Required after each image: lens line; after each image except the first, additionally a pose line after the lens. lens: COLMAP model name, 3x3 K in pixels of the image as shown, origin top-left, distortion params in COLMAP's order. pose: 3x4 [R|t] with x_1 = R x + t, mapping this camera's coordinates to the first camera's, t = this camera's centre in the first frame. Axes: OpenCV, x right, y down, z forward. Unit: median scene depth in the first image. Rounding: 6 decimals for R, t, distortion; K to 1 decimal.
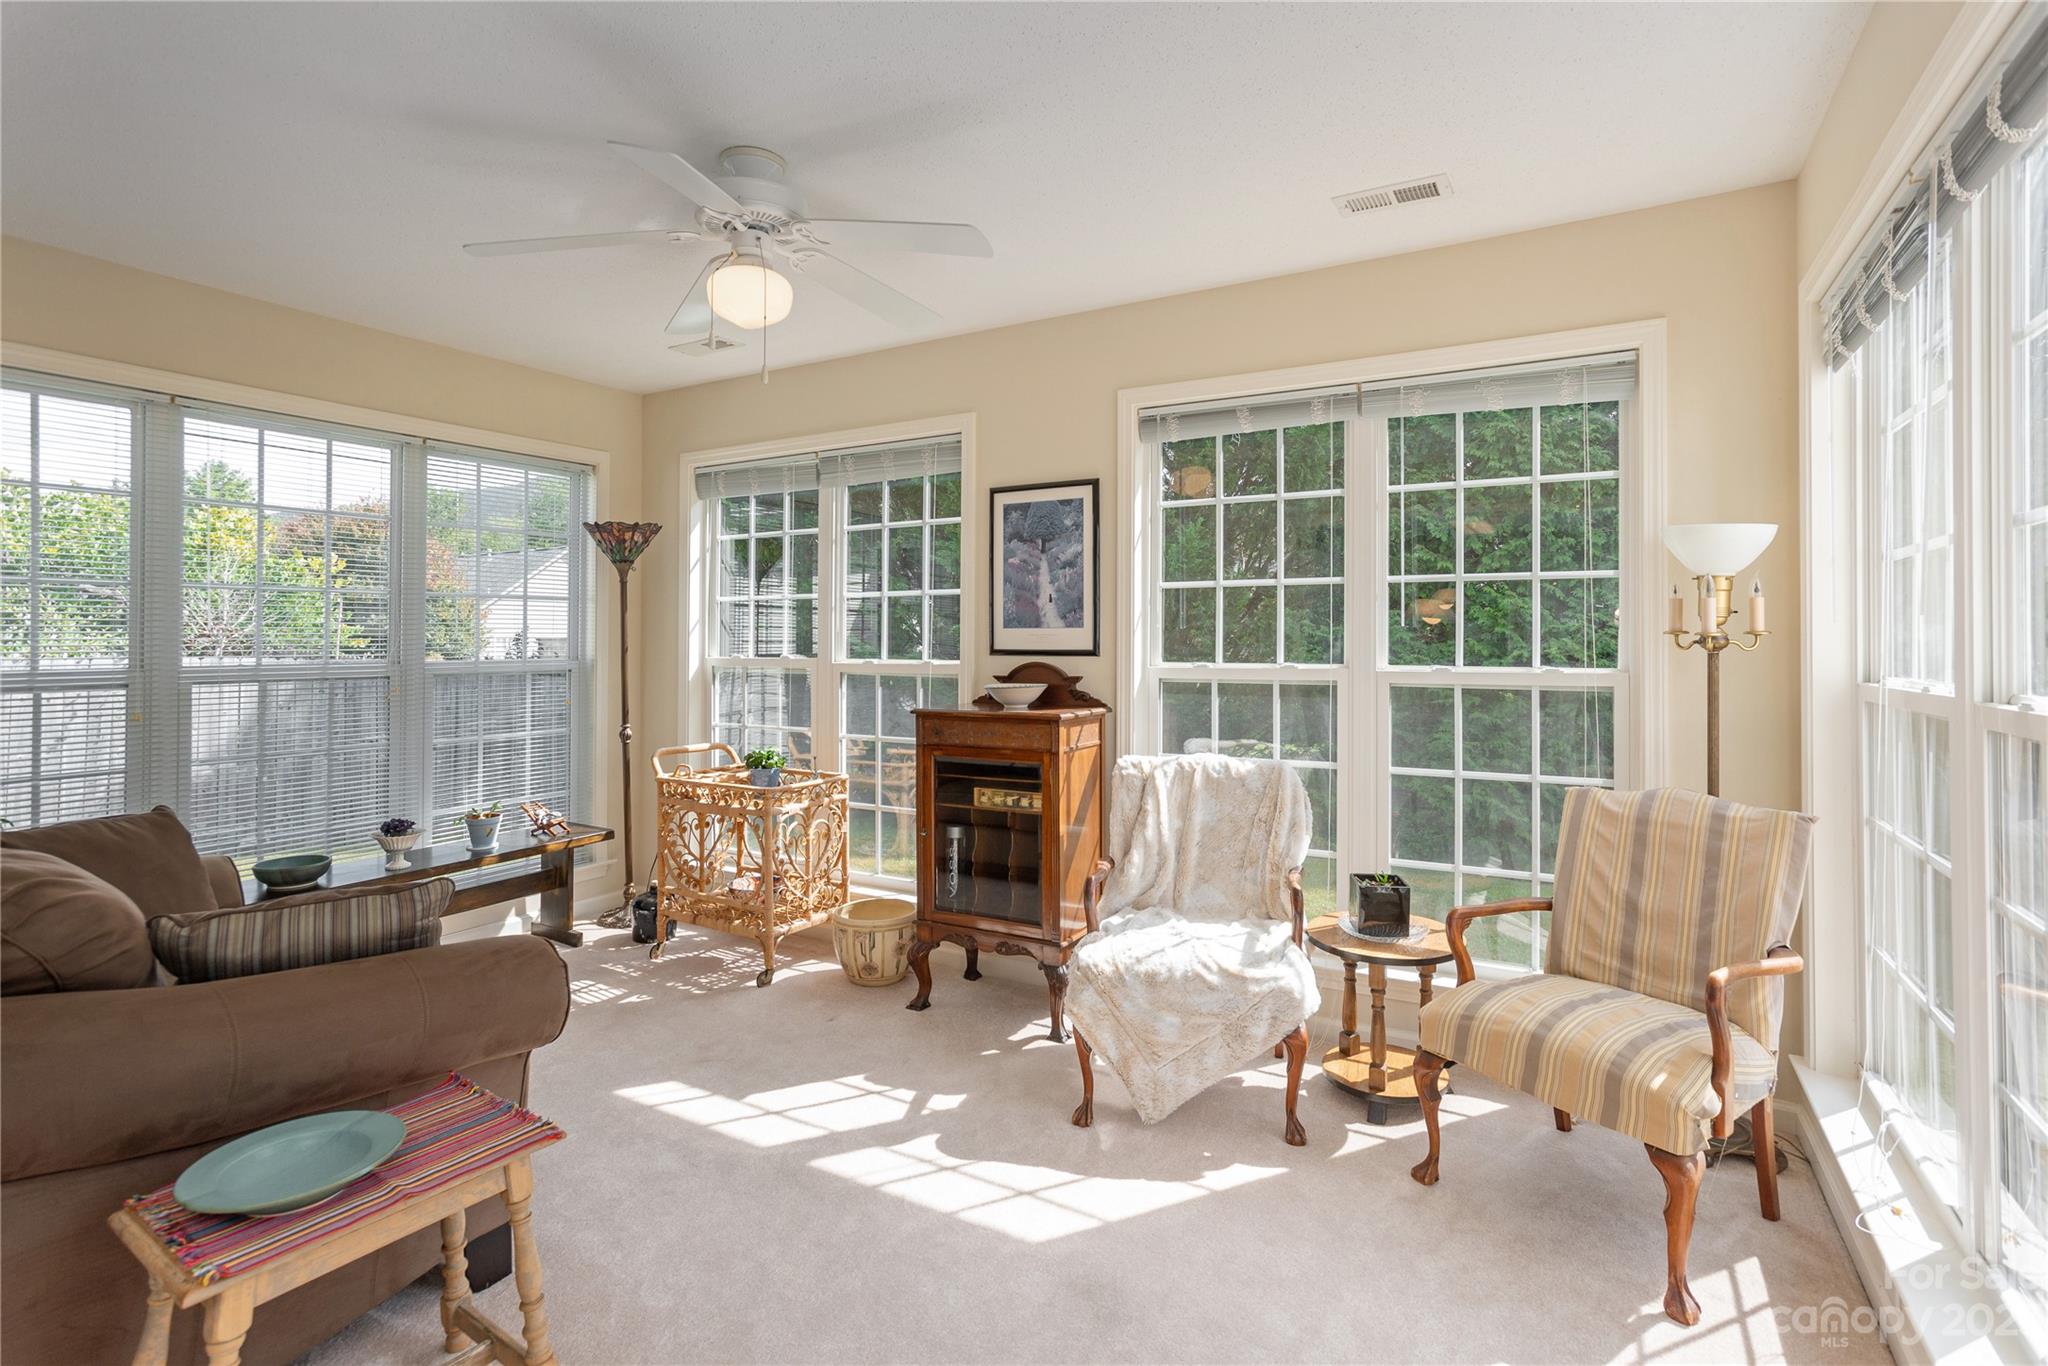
lens RADIAL K [[1008.1, 0, 1024.4], [0, 1008.1, 652.4], [0, 0, 1]] dist [-0.020995, 0.006918]
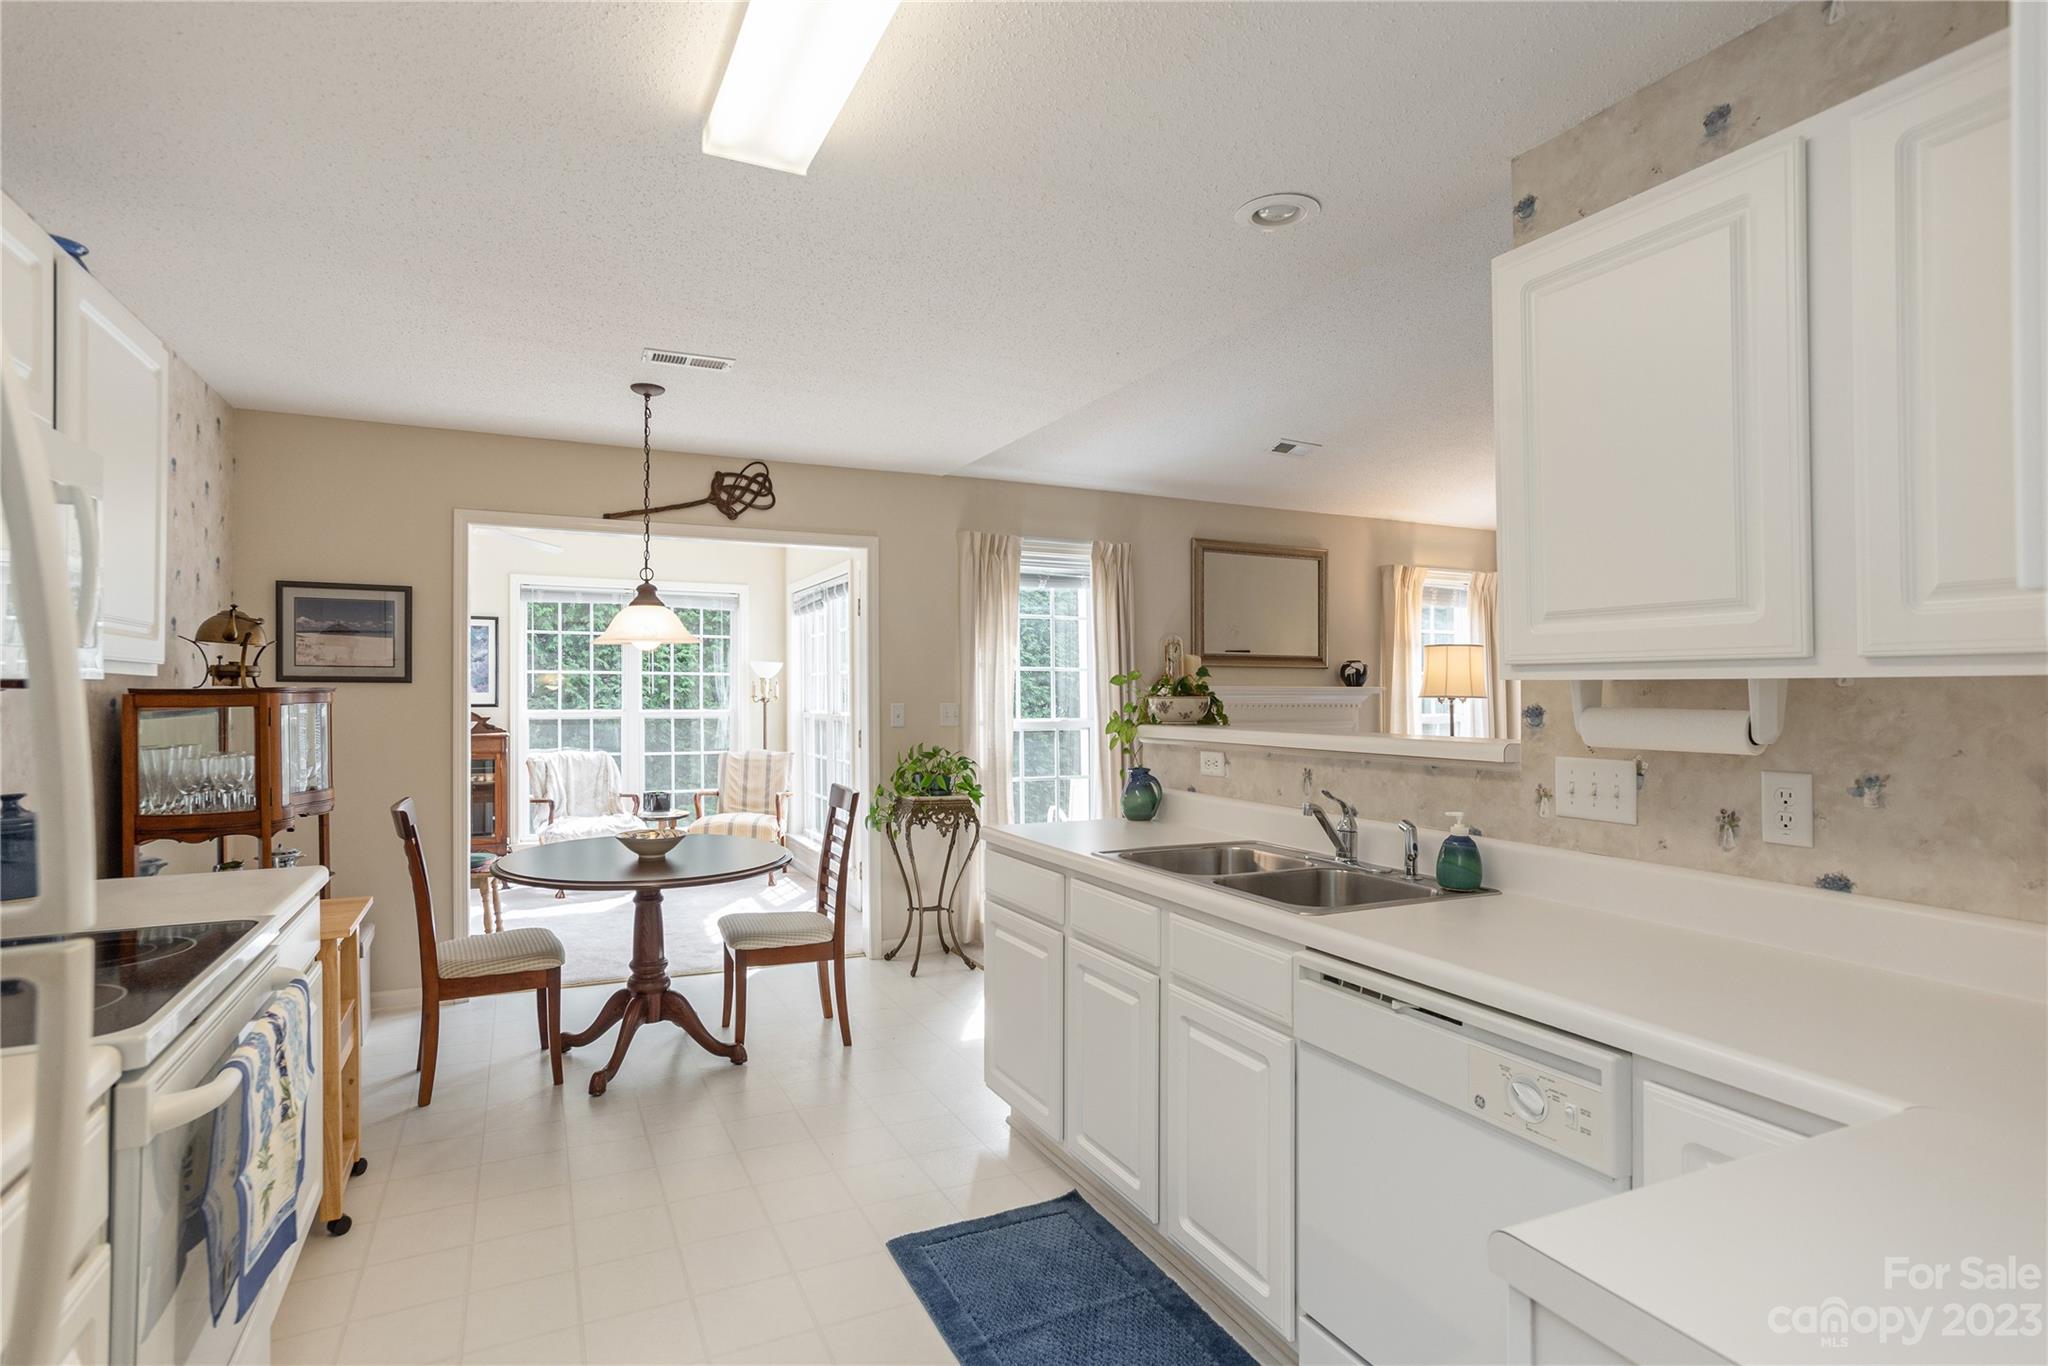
lens RADIAL K [[1008.1, 0, 1026.3], [0, 1008.1, 695.5], [0, 0, 1]] dist [-0.020995, 0.006918]
pose [[0.565000, 0.005676, 0.825071, -0.975579], [0.004404, 0.999941, -0.009895, 0.006068], [-0.825079, 0.009224, 0.564942, -0.975185]]
